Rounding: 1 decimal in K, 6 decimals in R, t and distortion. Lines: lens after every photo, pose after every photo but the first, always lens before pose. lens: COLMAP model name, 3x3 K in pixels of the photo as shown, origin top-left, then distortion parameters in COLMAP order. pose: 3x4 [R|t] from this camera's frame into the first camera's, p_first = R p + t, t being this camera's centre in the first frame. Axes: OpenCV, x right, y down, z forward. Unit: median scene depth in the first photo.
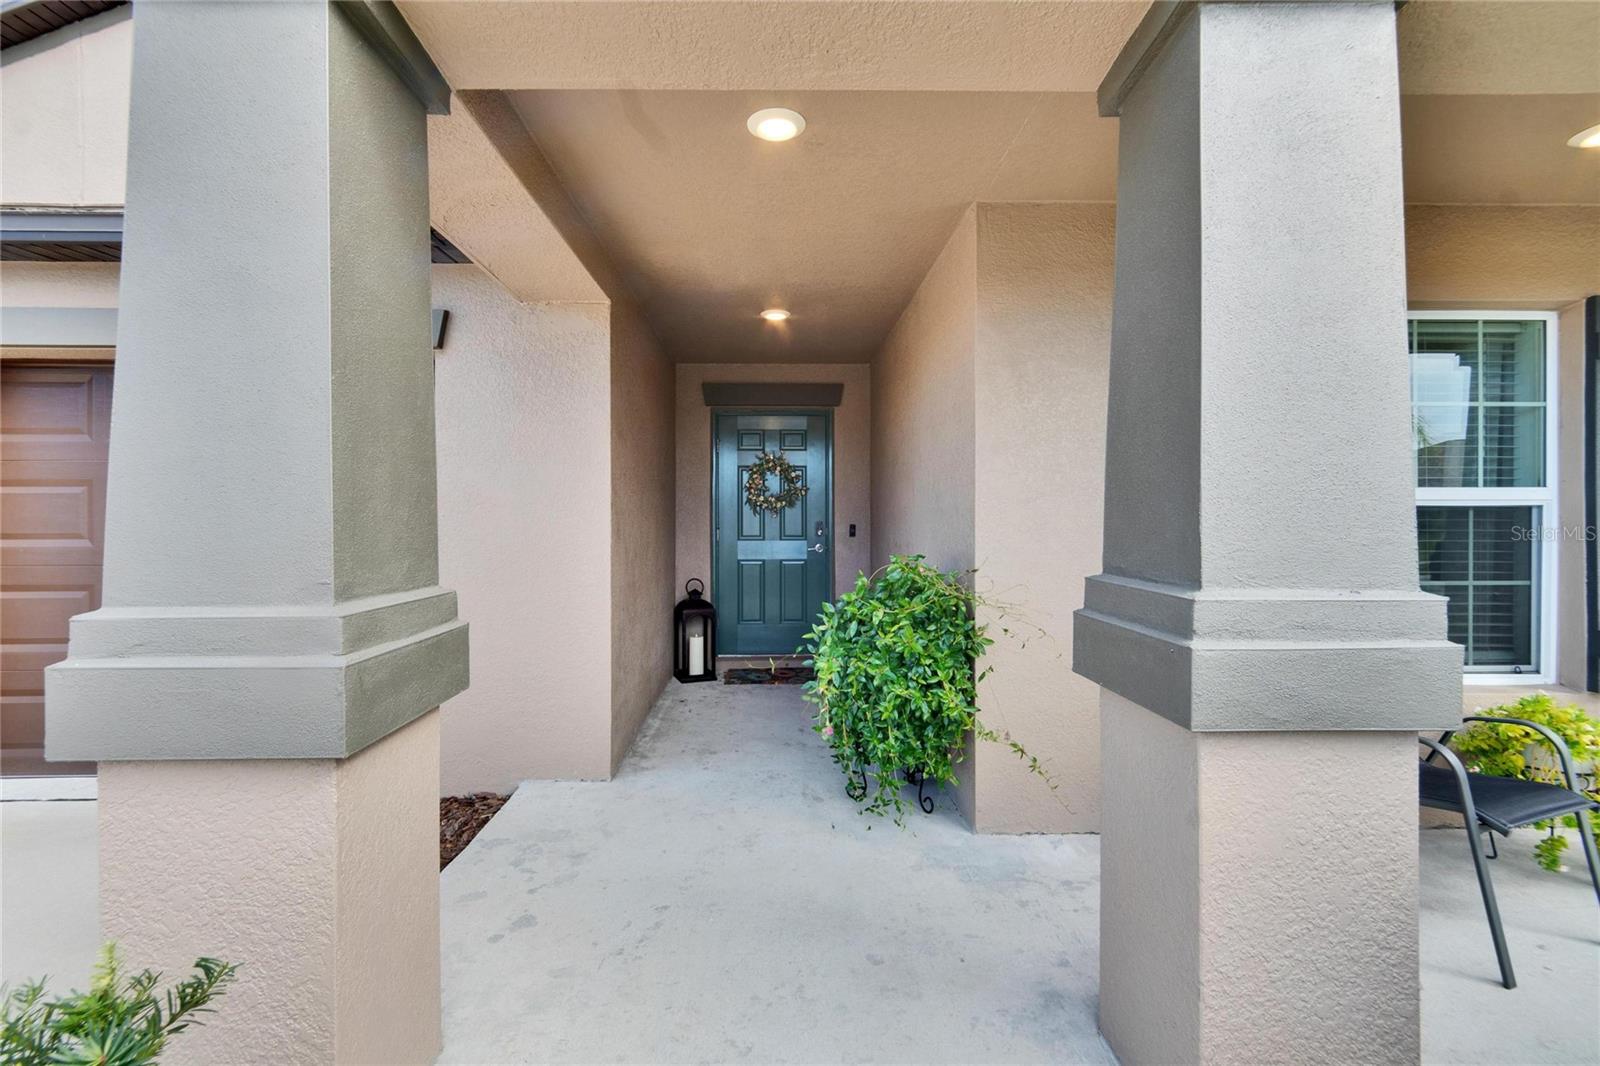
lens RADIAL K [[688.1, 0, 810.0], [0, 688.1, 519.2], [0, 0, 1]] dist [-0.001586, 0.000299]
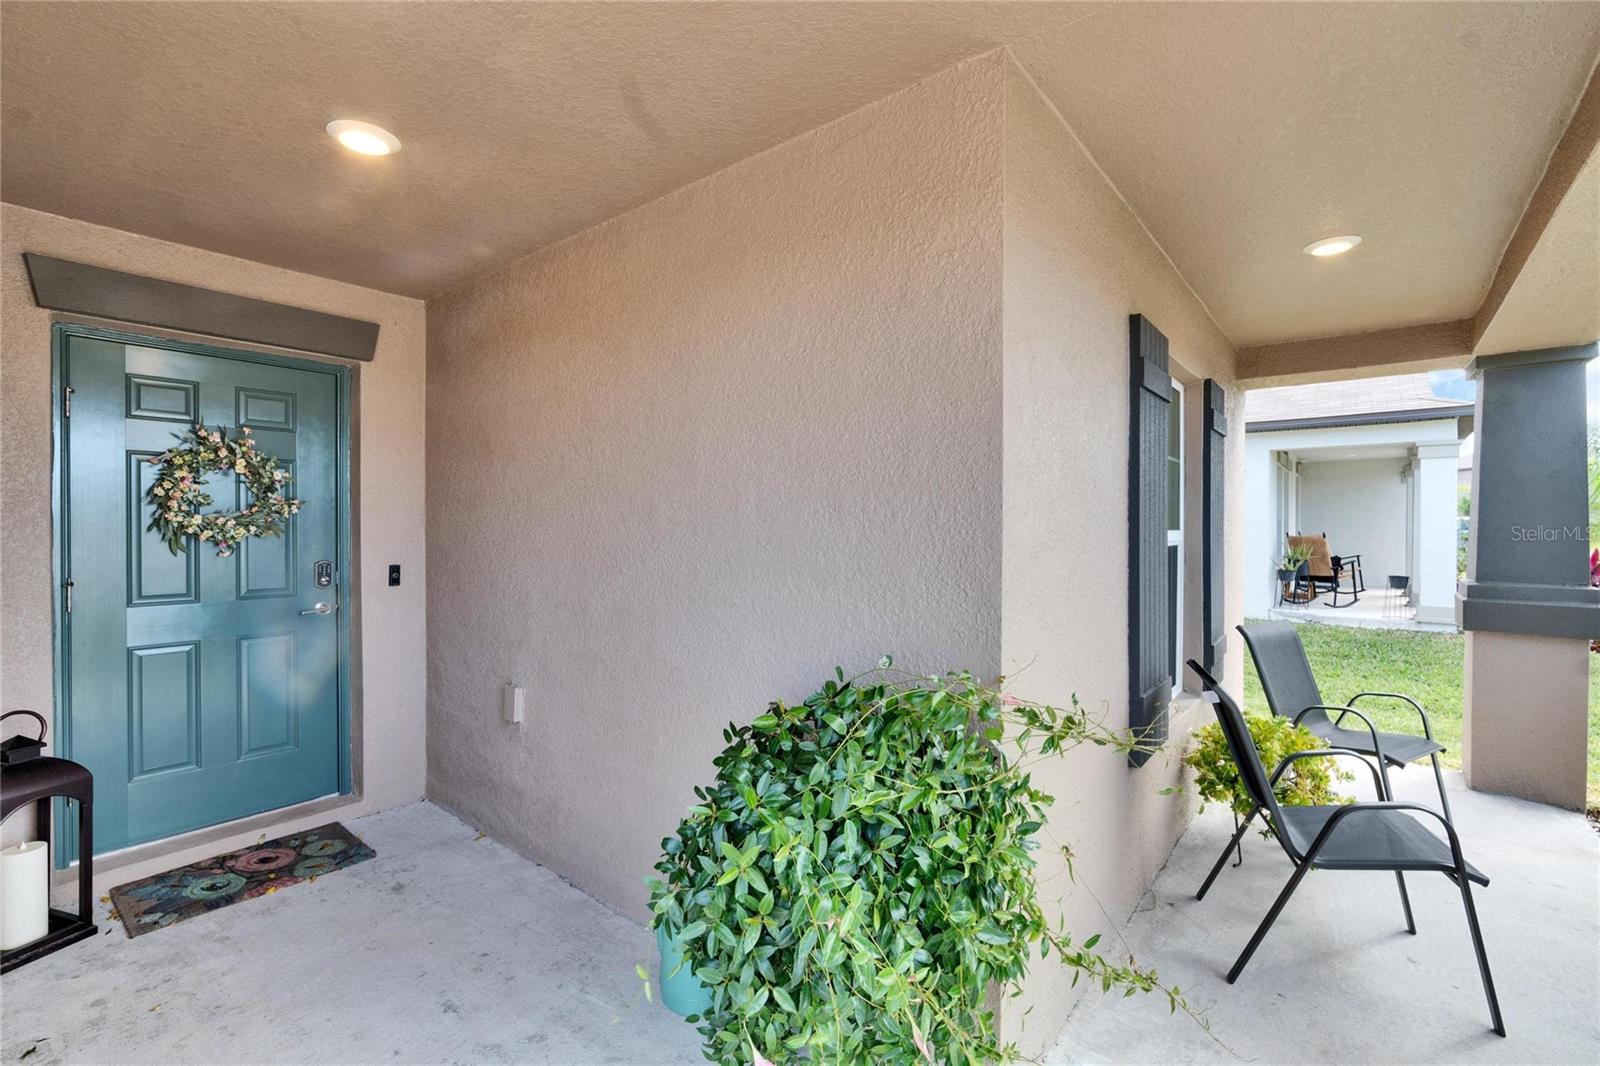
lens RADIAL K [[688.1, 0, 801.2], [0, 688.1, 536.5], [0, 0, 1]] dist [-0.001586, 0.000299]
pose [[0.672775, -0.003444, 0.739839, -0.144350], [-0.003926, 0.999958, 0.008225, -0.023877], [-0.739837, -0.008438, 0.672733, 0.342451]]
